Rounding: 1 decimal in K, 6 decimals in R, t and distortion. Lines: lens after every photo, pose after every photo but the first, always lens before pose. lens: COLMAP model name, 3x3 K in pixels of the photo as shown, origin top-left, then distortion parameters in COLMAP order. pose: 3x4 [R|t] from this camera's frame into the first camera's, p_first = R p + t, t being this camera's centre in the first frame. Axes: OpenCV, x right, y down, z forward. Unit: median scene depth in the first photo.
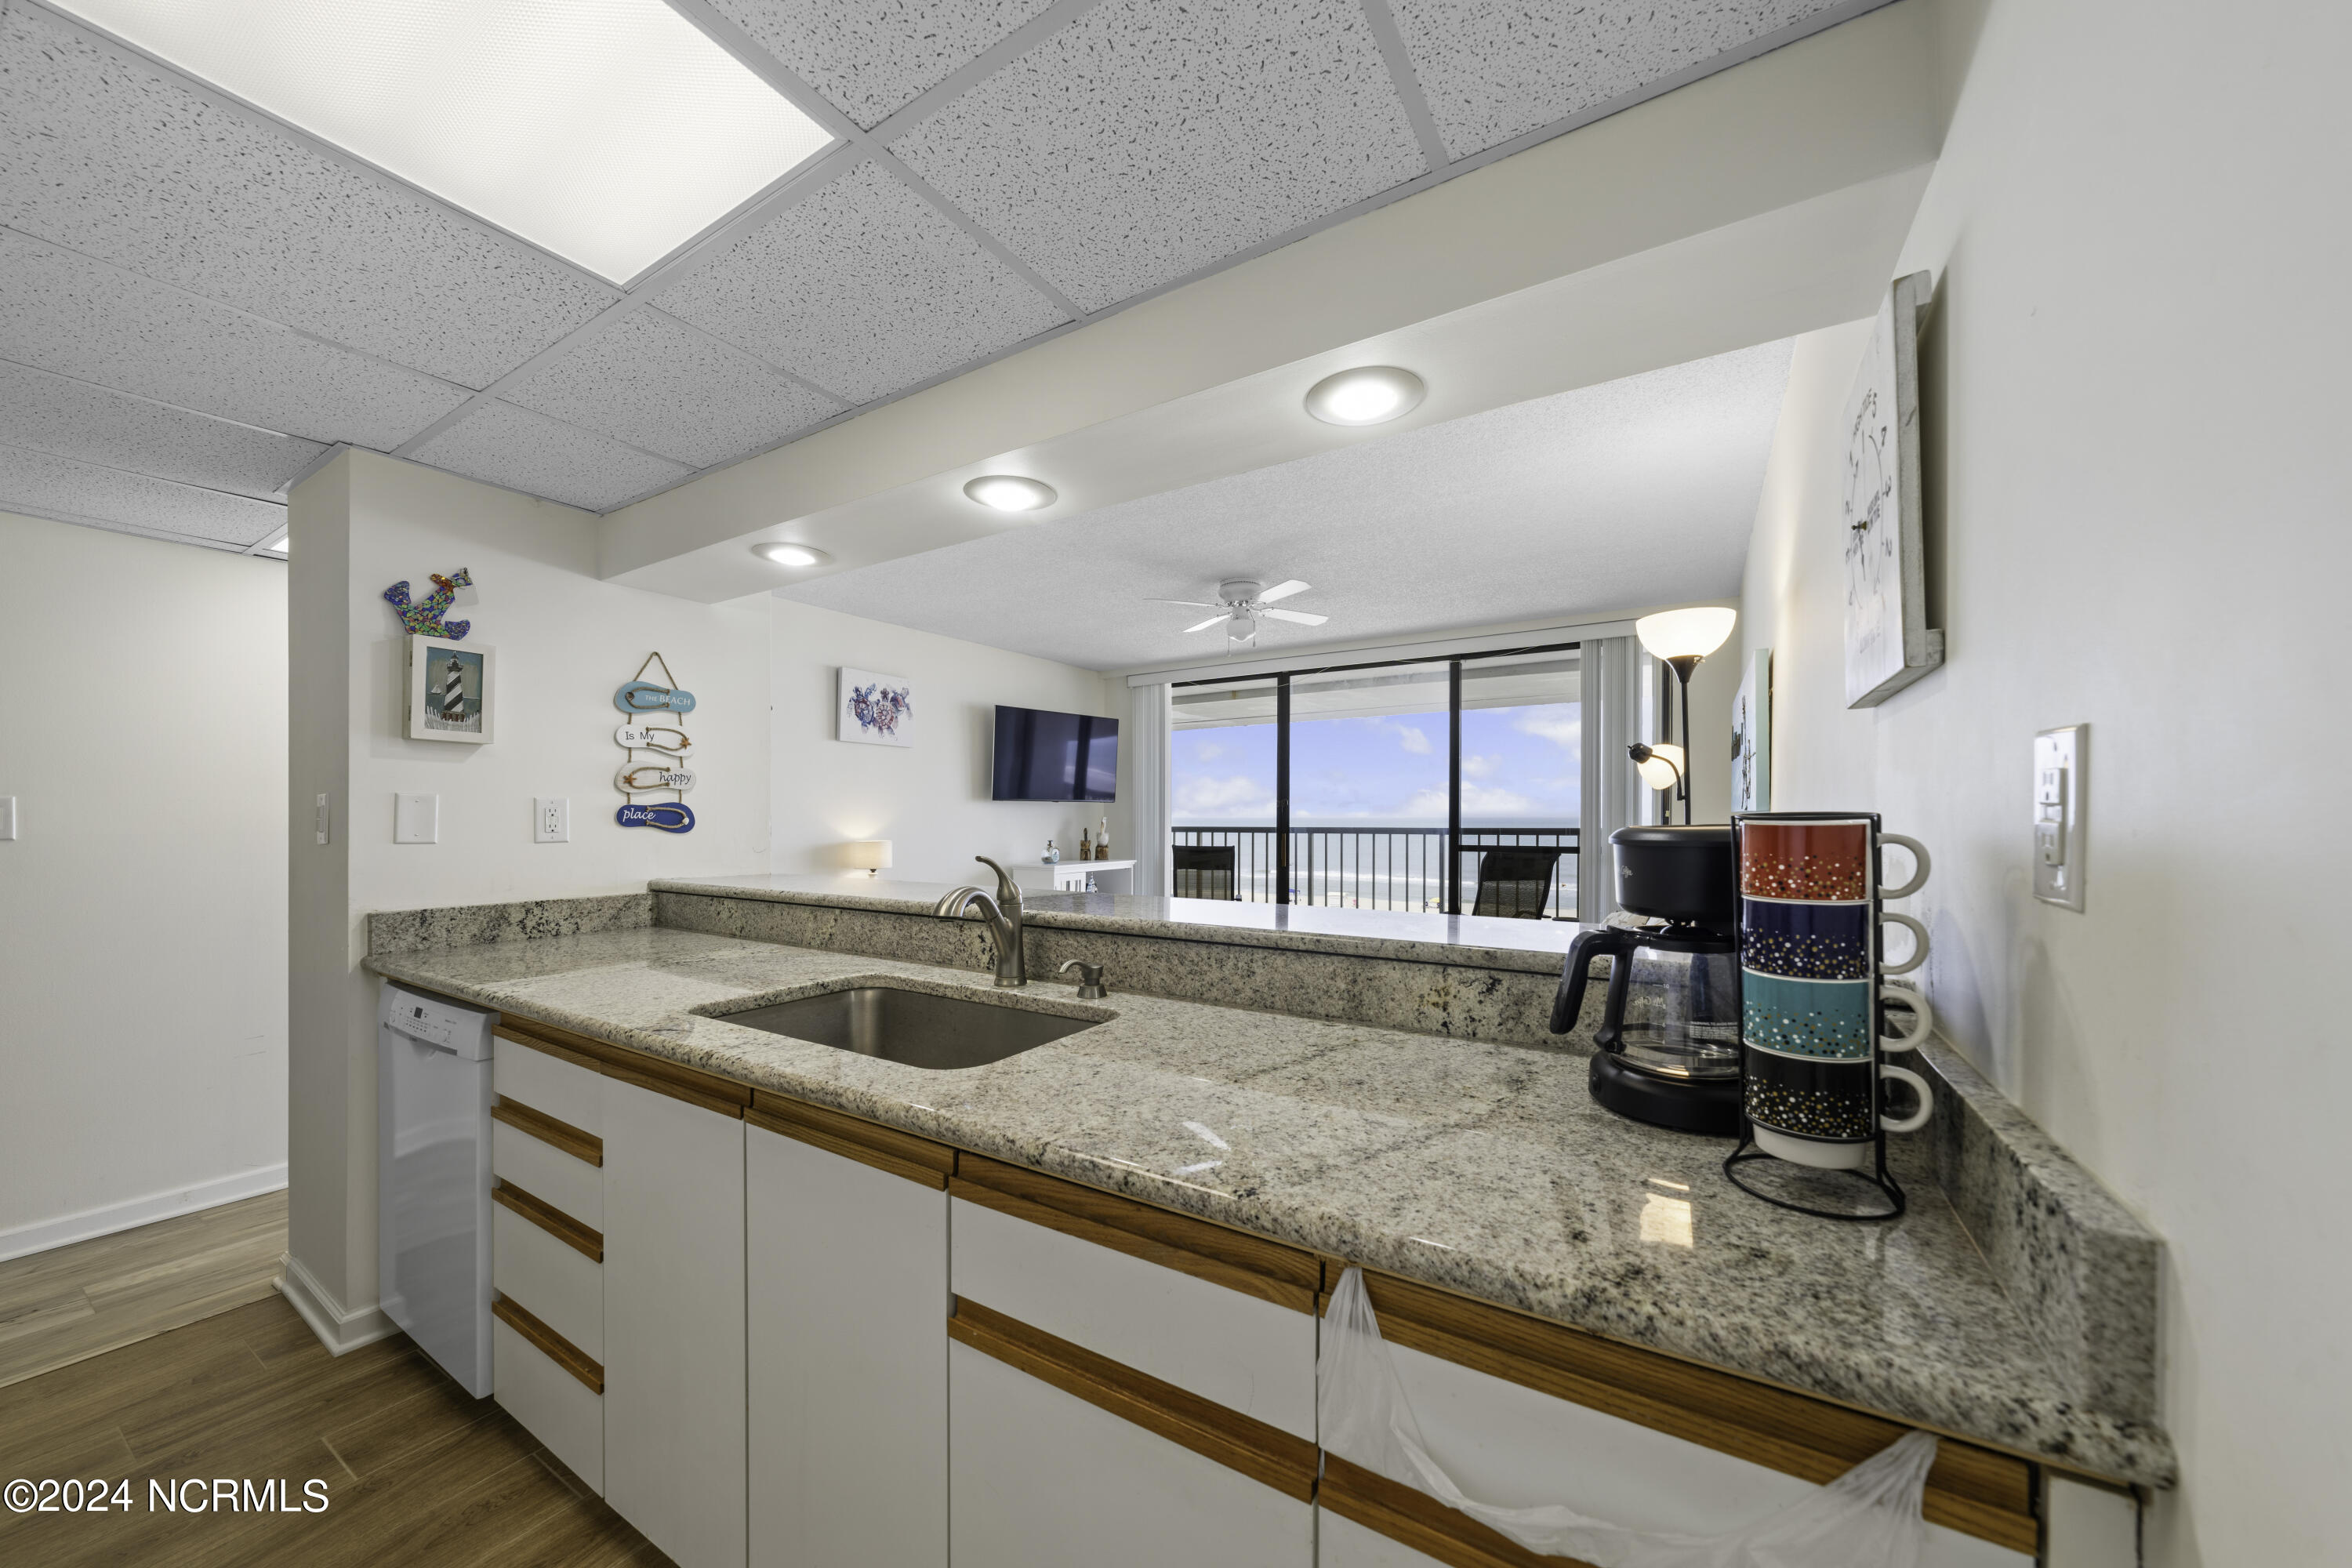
lens RADIAL K [[820.3, 0, 1196.5], [0, 820.3, 819.0], [0, 0, 1]] dist [-0.002541, -0.000141]
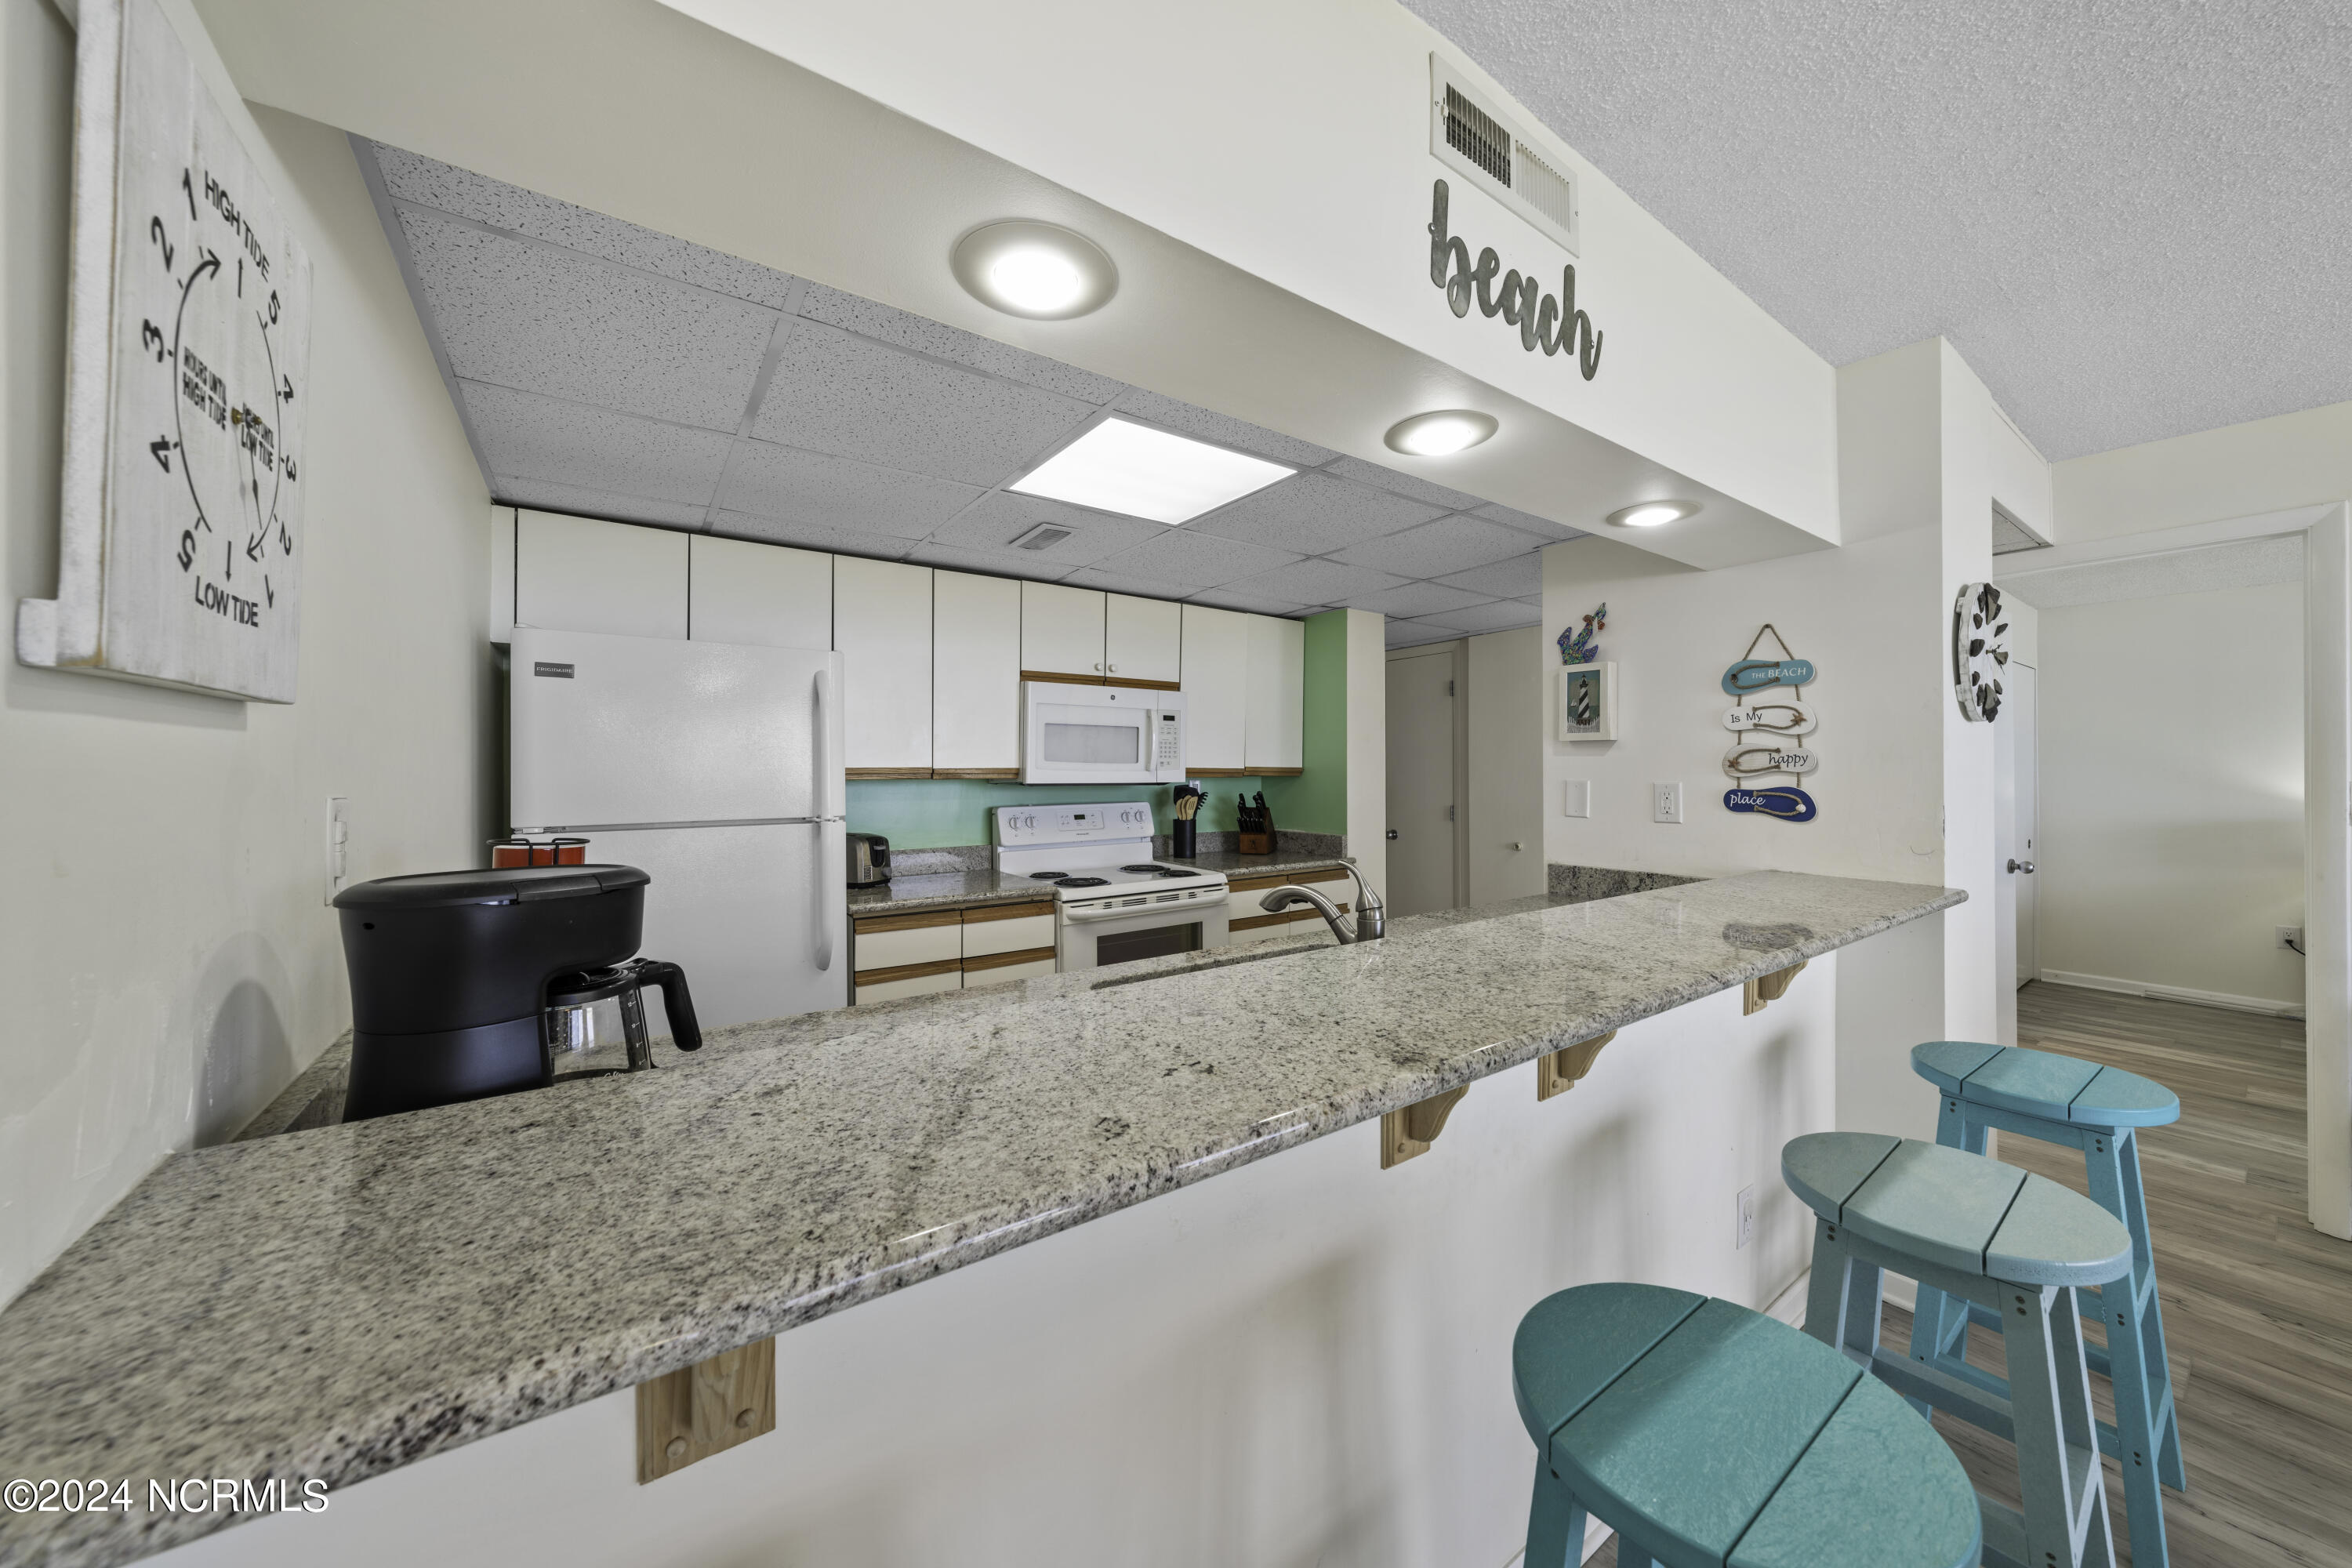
lens RADIAL K [[804.8, 0, 1182.1], [0, 804.8, 767.7], [0, 0, 1]] dist [0.000832, -0.000008]
pose [[-0.395129, -0.002771, -0.918621, 0.446951], [0.000633, 0.999994, -0.003289, -0.040389], [0.918625, -0.001881, -0.395125, 0.774879]]
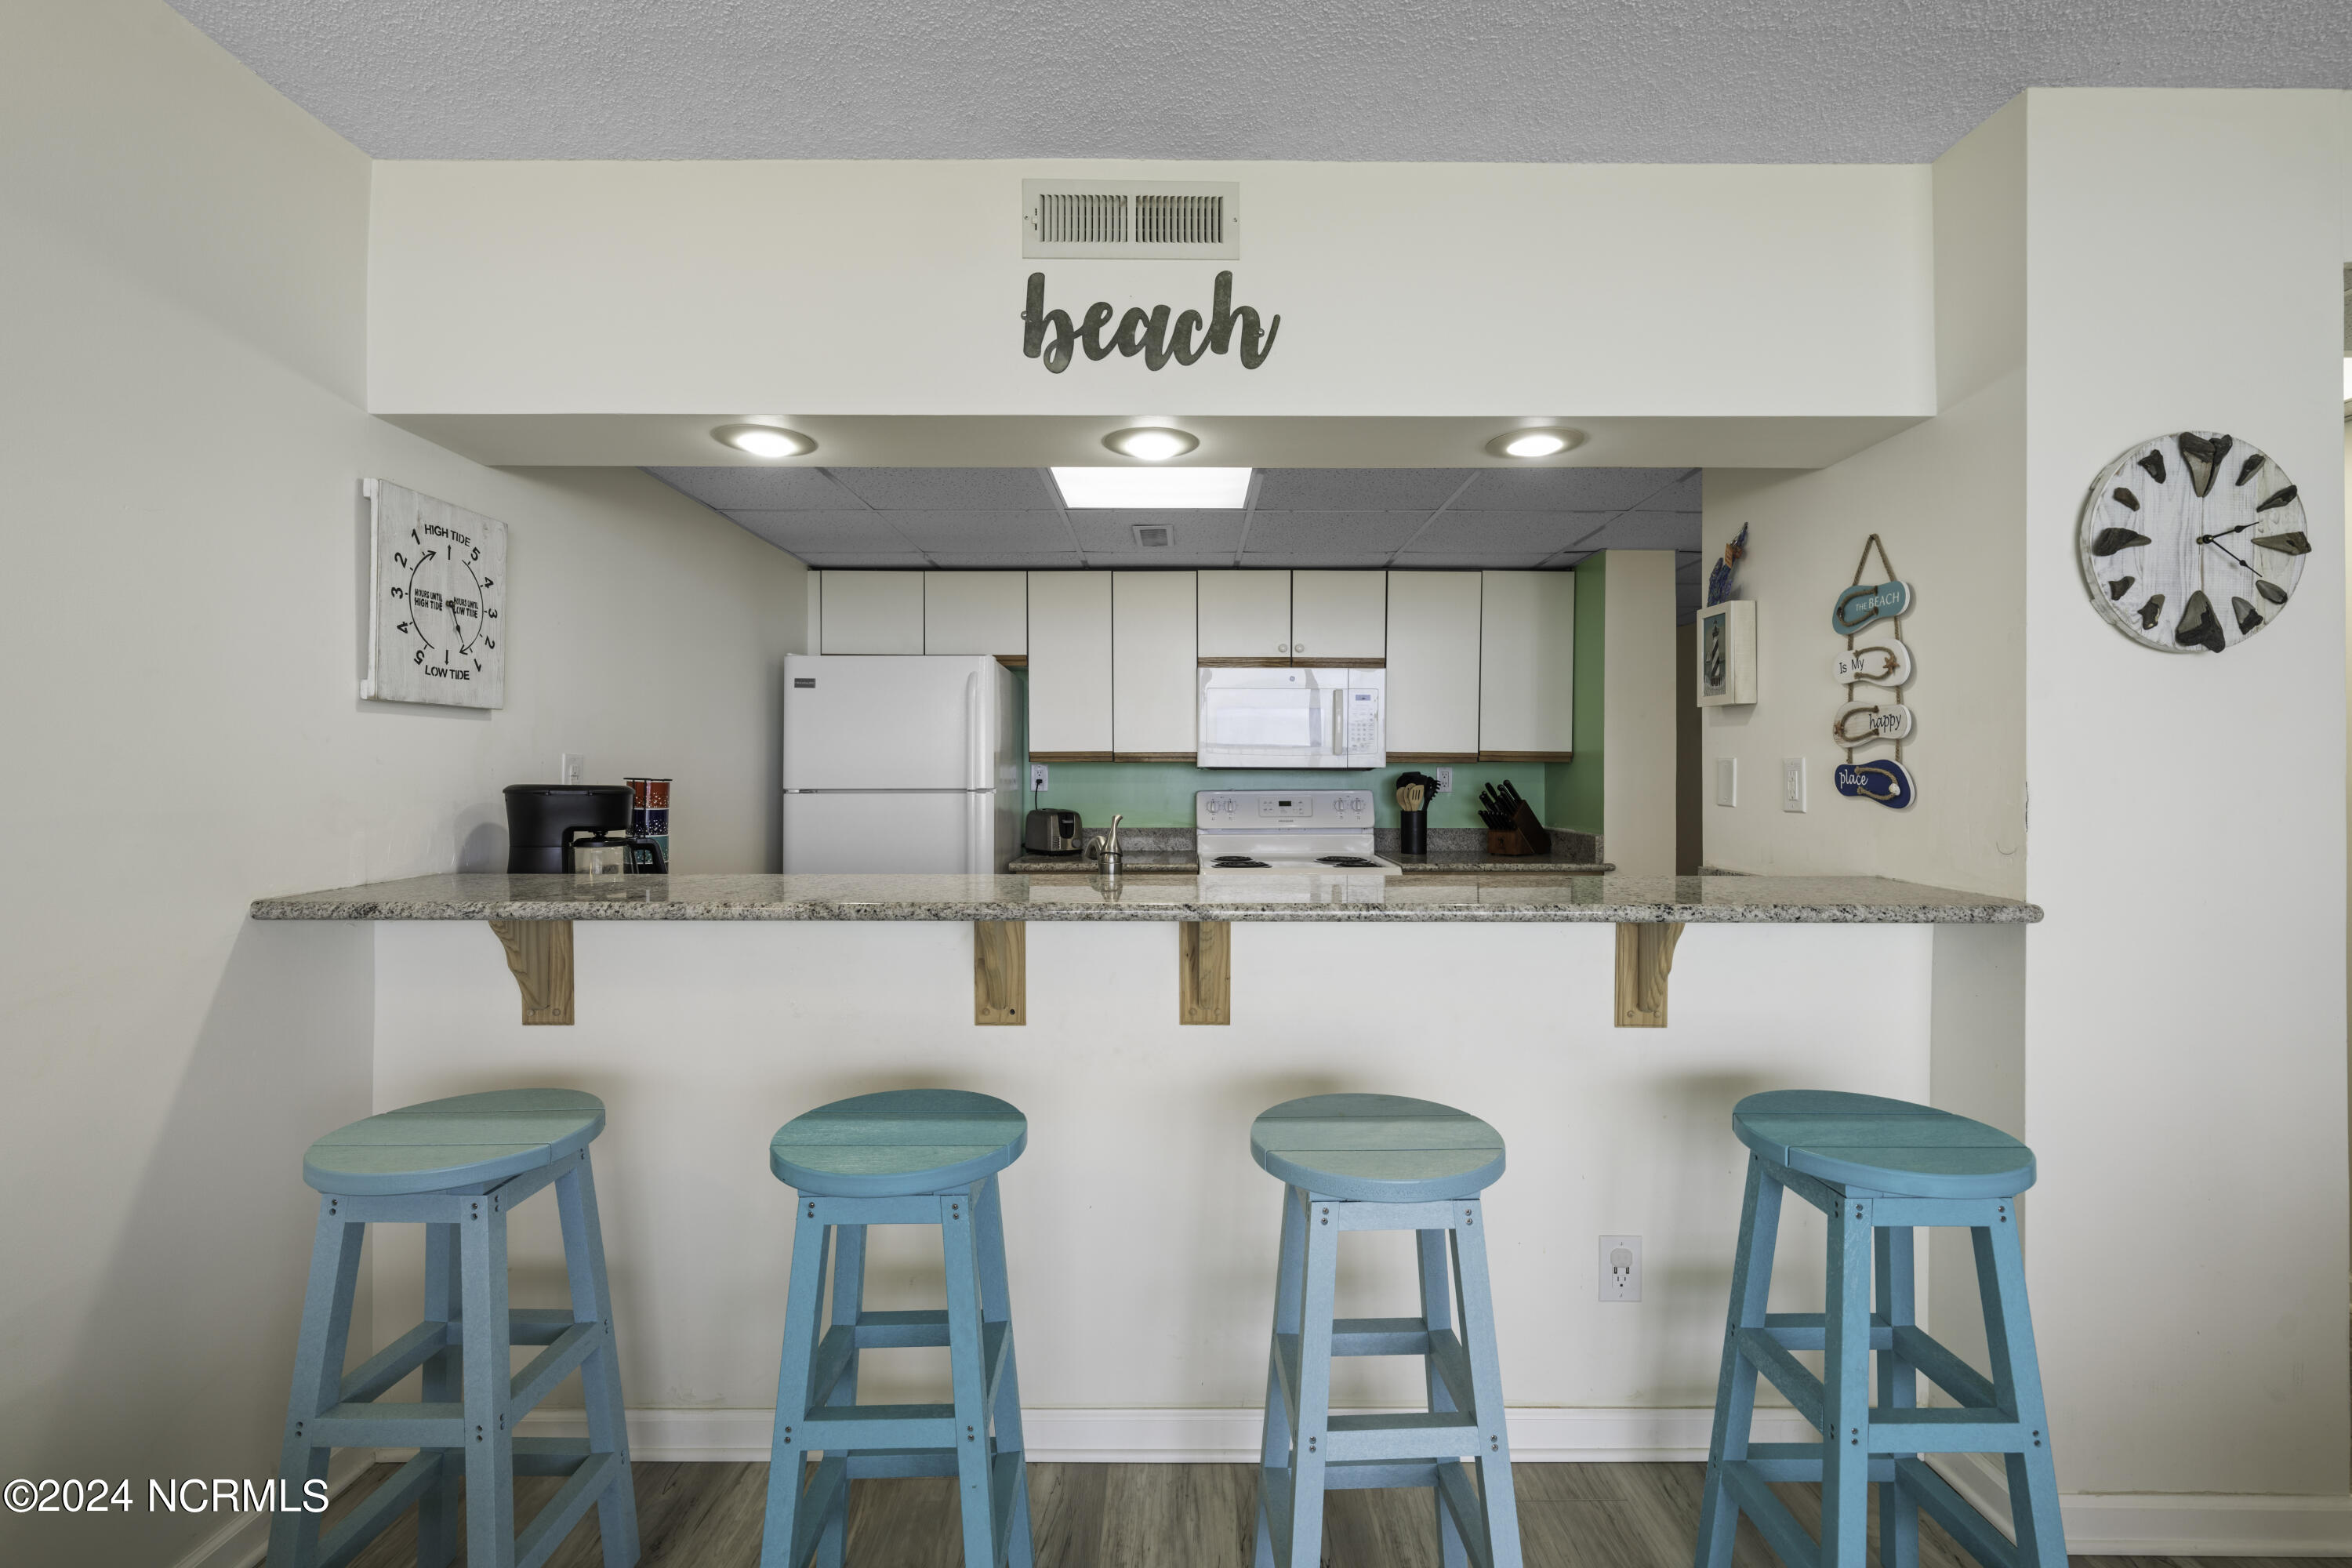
lens RADIAL K [[1003.6, 0, 1185.4], [0, 1003.6, 773.6], [0, 0, 1]] dist [-0.000043, -0.000204]
pose [[-0.851776, -0.001225, -0.523905, 0.250533], [-0.001945, 0.999998, 0.000825, -0.009357], [0.523903, 0.001722, -0.851776, 1.444292]]
